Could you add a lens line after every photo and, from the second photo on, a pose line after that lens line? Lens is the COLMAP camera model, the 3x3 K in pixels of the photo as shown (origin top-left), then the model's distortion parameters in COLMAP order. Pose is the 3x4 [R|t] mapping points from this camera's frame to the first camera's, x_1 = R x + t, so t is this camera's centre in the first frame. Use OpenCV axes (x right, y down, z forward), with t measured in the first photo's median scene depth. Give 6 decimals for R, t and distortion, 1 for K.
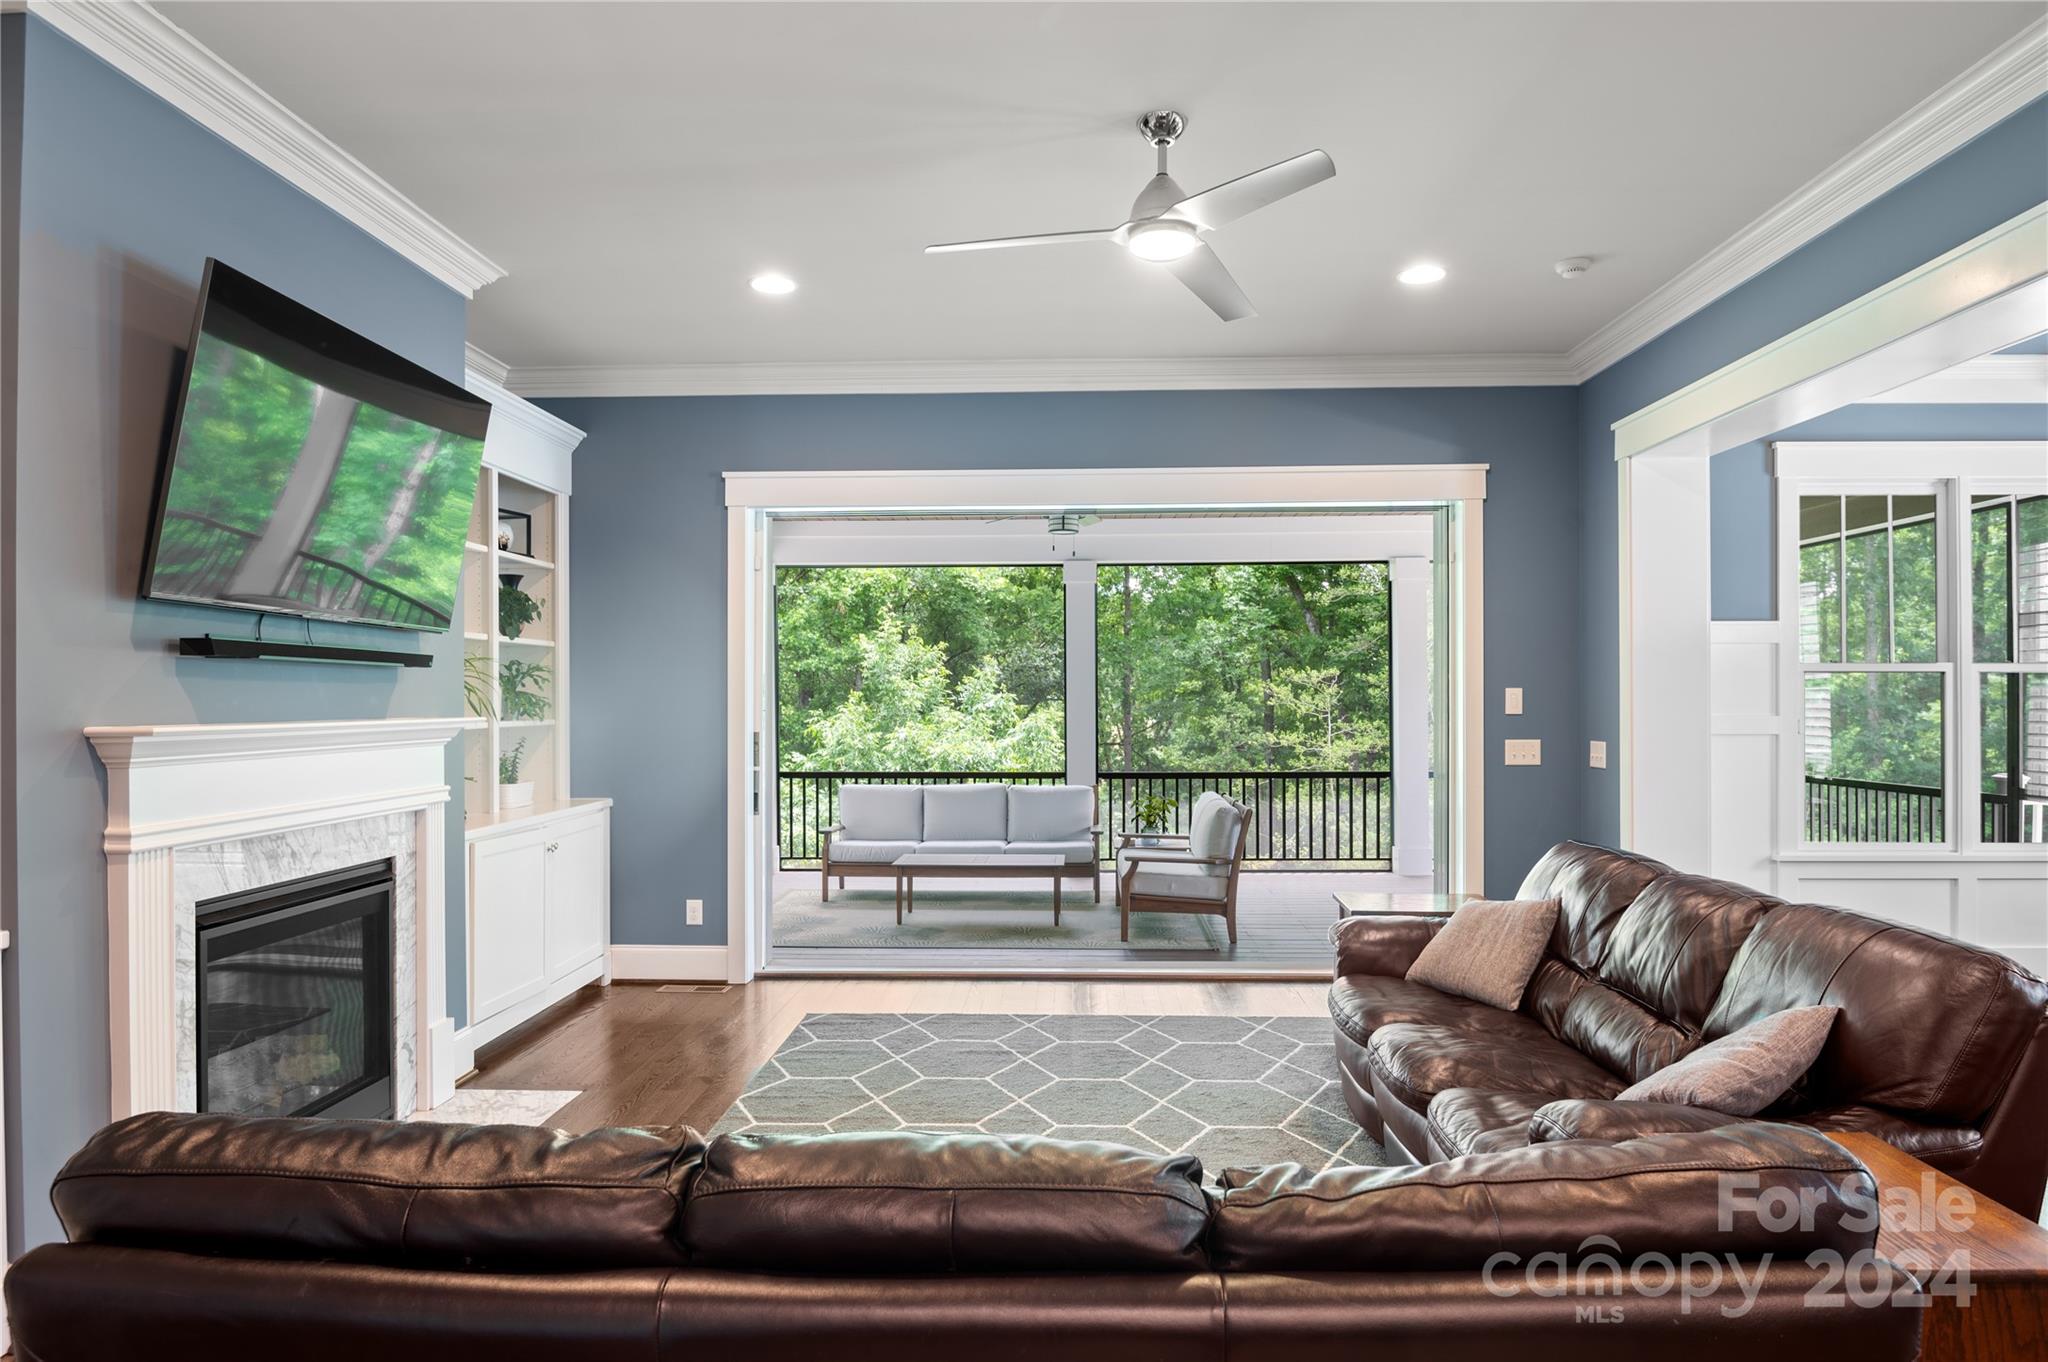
lens RADIAL K [[1298.3, 0, 1026.0], [0, 1298.3, 685.8], [0, 0, 1]] dist [-0.000294, 0.000031]
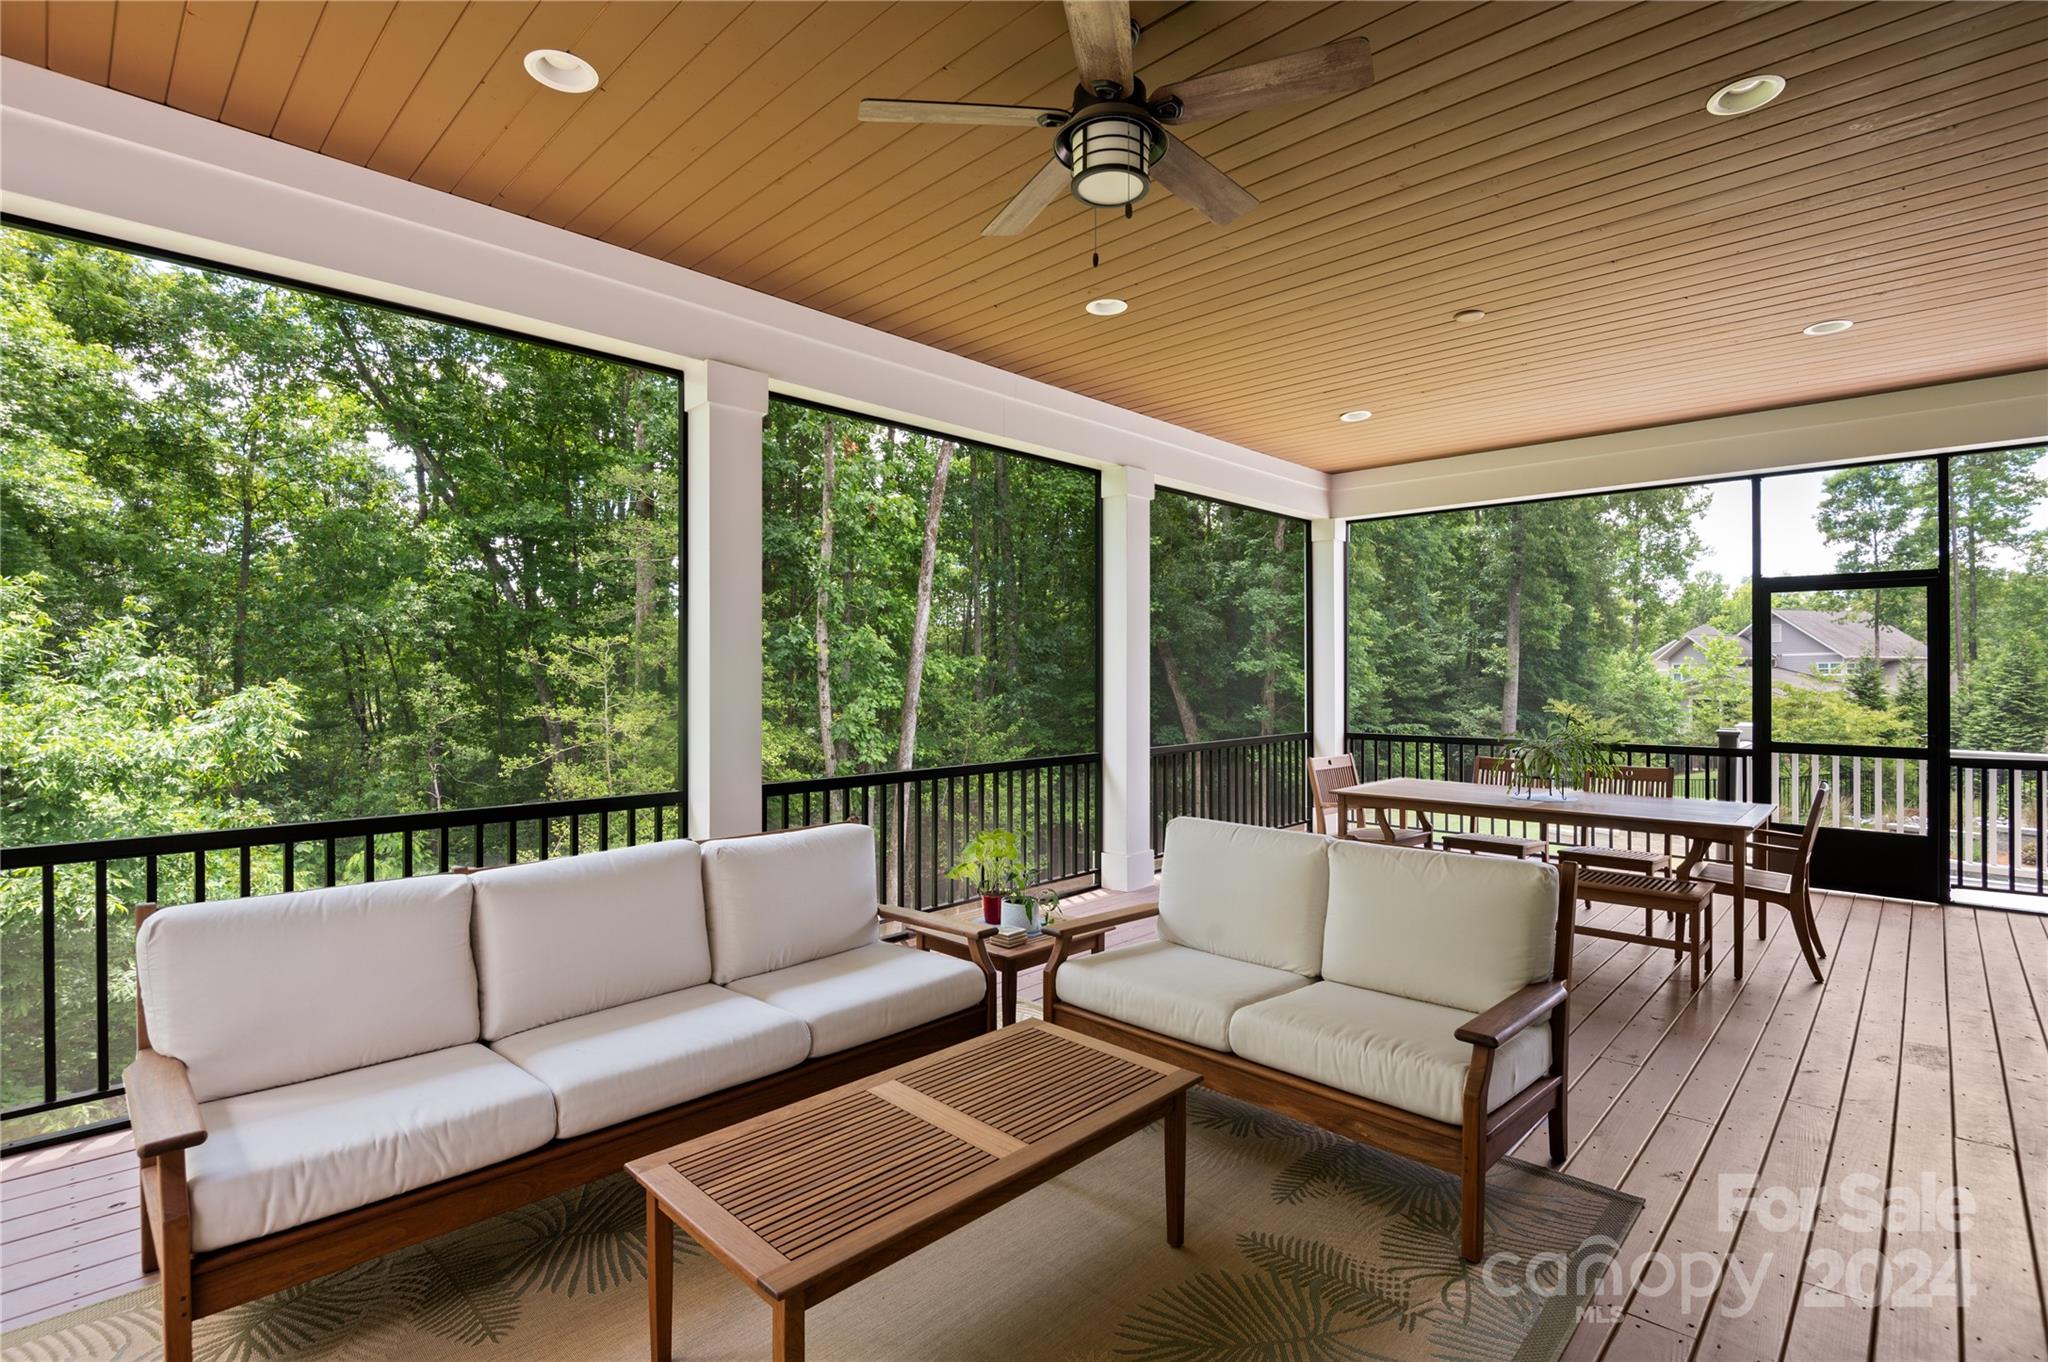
lens RADIAL K [[949.9, 0, 1012.9], [0, 949.9, 679.0], [0, 0, 1]] dist [-0.003744, -0.000864]
pose [[0.664106, -0.000508, 0.747638, -0.090564], [-0.006549, 0.999957, 0.006497, 0.011542], [-0.747610, -0.009211, 0.664075, 0.363527]]
